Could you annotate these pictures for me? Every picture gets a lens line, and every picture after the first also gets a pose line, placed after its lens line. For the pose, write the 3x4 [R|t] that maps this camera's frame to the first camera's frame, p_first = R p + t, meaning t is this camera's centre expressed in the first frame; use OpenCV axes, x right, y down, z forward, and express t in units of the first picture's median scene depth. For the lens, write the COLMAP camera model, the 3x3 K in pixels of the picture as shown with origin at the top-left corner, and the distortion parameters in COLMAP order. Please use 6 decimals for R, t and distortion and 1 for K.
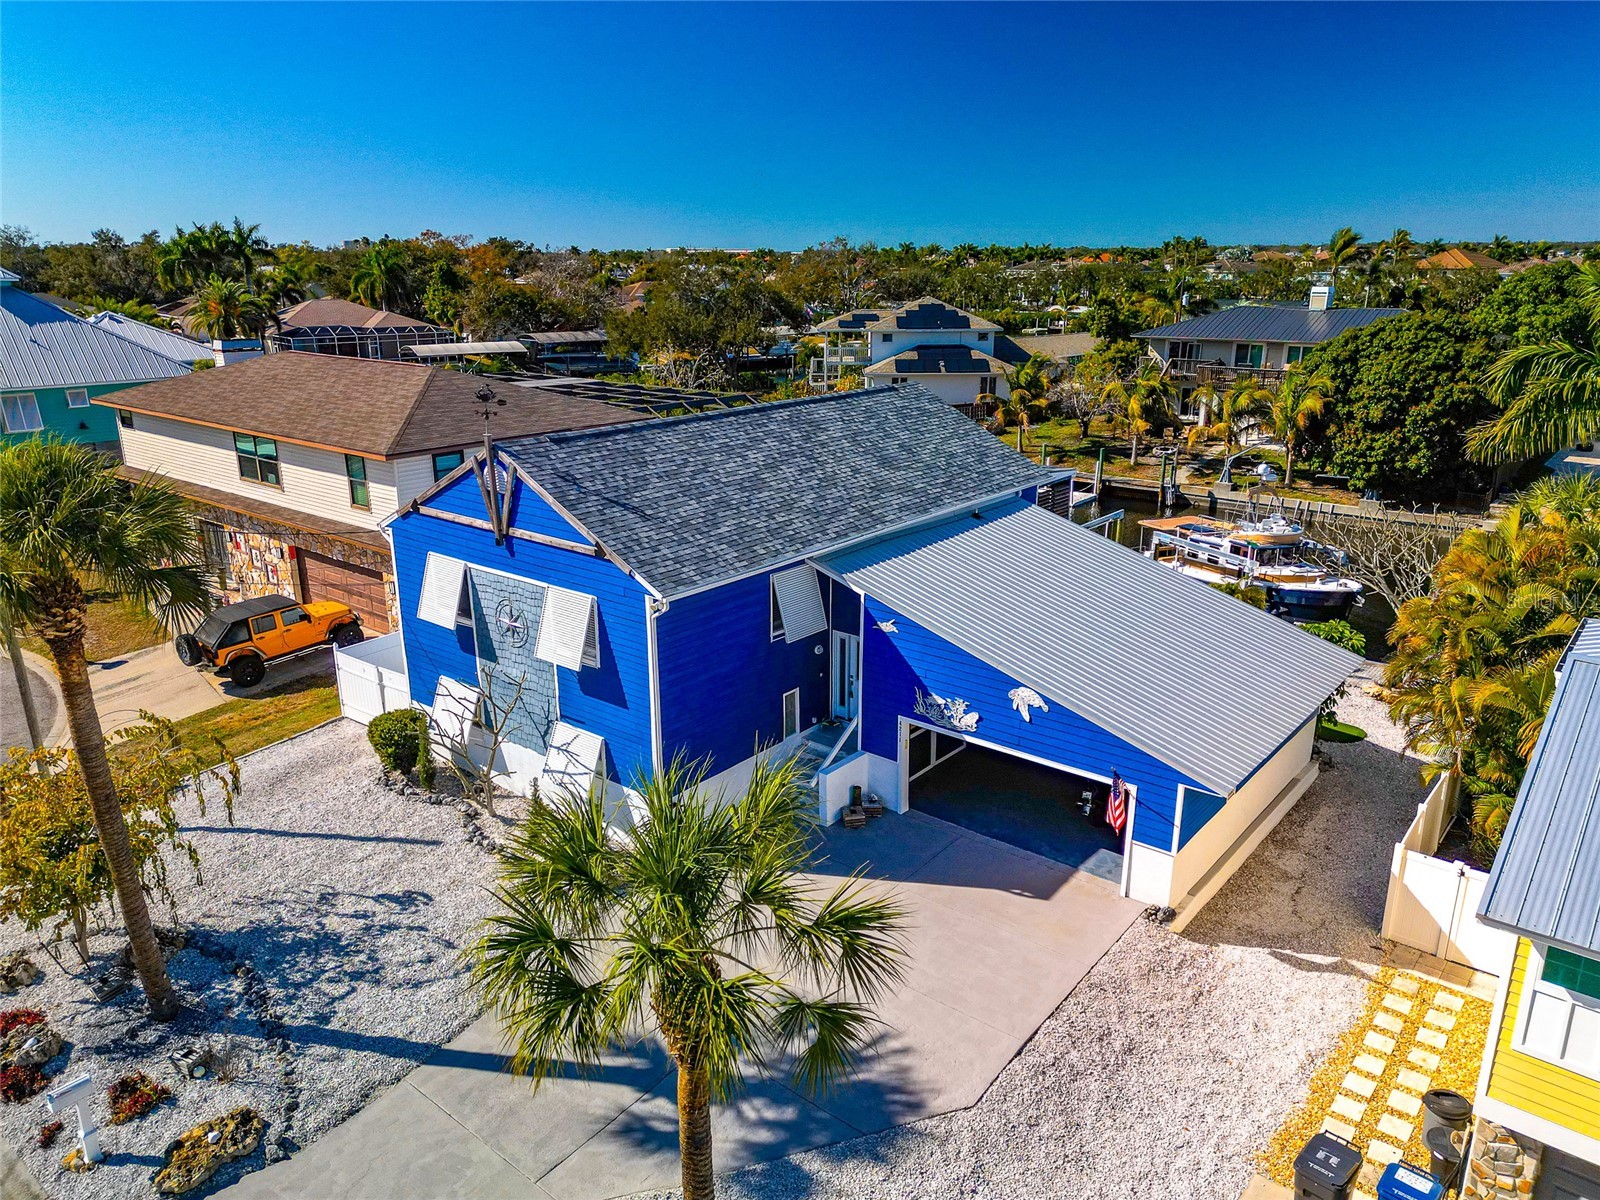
lens RADIAL K [[1128.4, 0, 799.9], [0, 1128.4, 611.8], [0, 0, 1]] dist [0.080207, -0.072017]
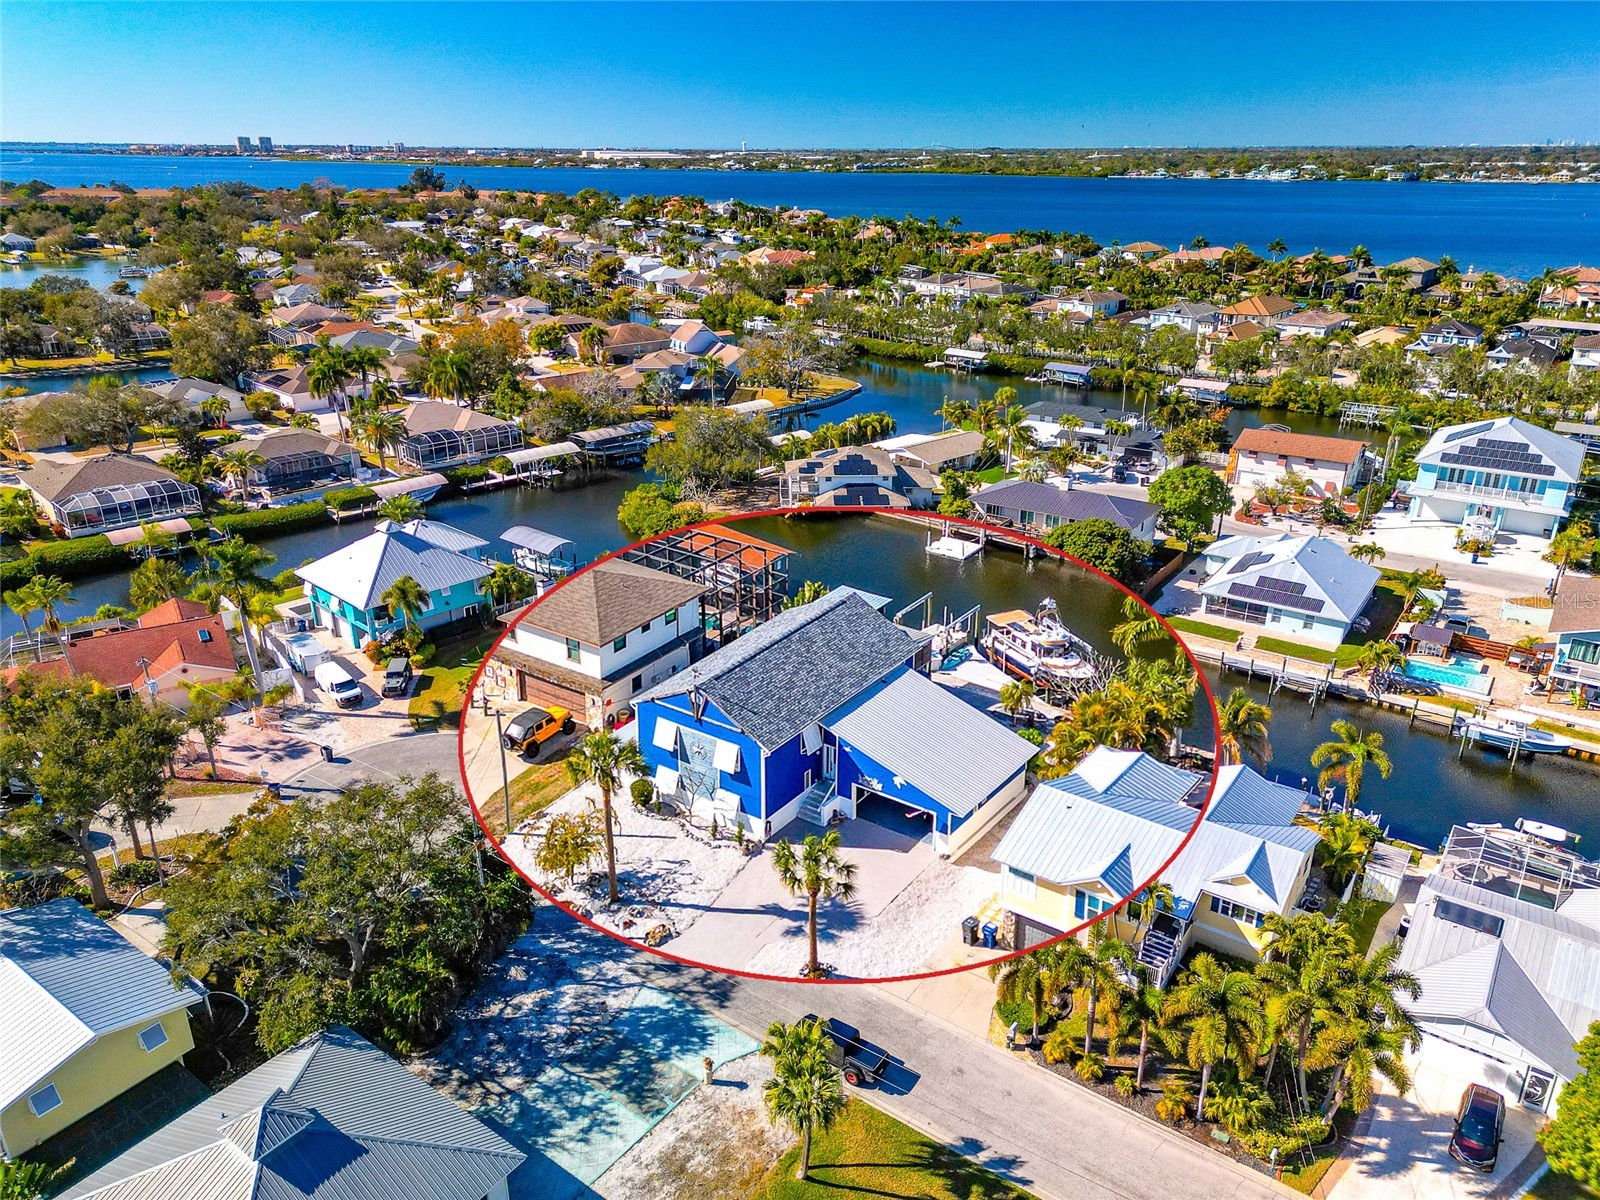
lens RADIAL K [[1563.6, 0, 778.8], [0, 1563.6, 534.8], [0, 0, 1]] dist [0.116463, -0.302179]
pose [[0.997949, -0.020141, 0.060767, -0.282102], [0.015996, 0.997562, 0.067932, -0.711852], [-0.061987, -0.066821, 0.995838, -2.485268]]
